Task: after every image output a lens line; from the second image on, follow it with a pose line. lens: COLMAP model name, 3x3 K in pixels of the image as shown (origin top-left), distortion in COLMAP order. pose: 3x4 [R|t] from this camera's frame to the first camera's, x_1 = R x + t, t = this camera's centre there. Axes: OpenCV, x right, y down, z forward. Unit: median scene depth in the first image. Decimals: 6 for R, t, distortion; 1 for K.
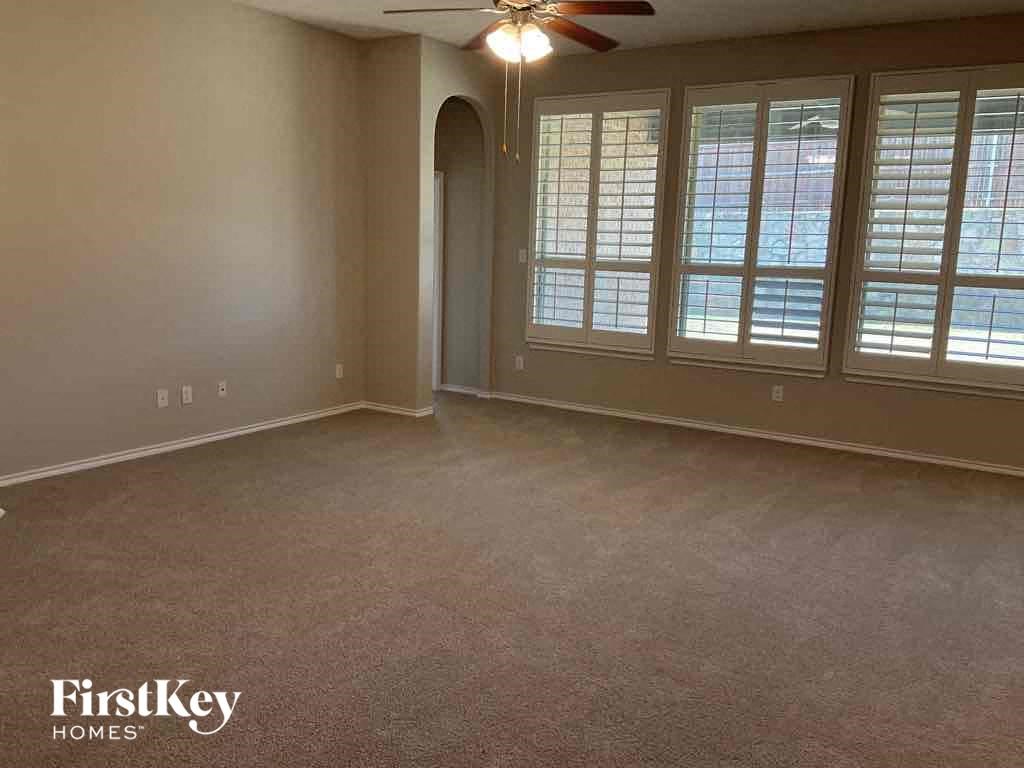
lens RADIAL K [[851.1, 0, 513.8], [0, 851.1, 383.5], [0, 0, 1]] dist [0.081233, -0.134634]
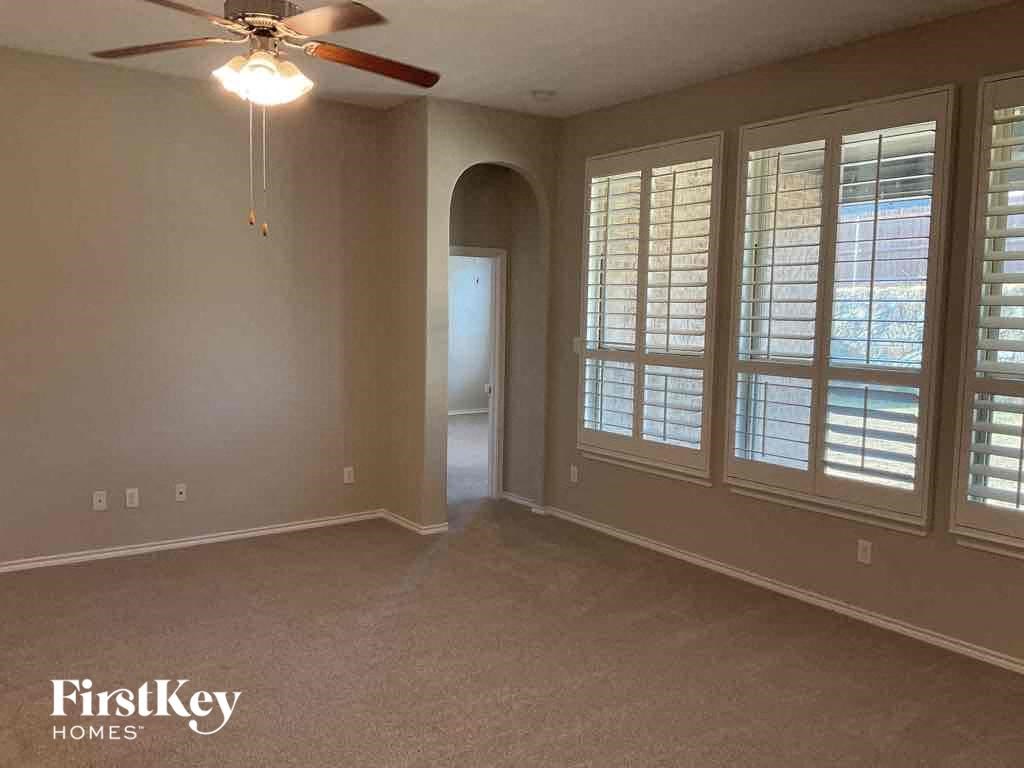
lens RADIAL K [[851.1, 0, 507.8], [0, 851.1, 383.5], [0, 0, 1]] dist [0.081233, -0.134634]
pose [[0.923958, 0.020786, -0.381930, 0.292386], [-0.054034, 0.995602, -0.076534, -0.051135], [0.378659, 0.091352, 0.921017, 0.242777]]
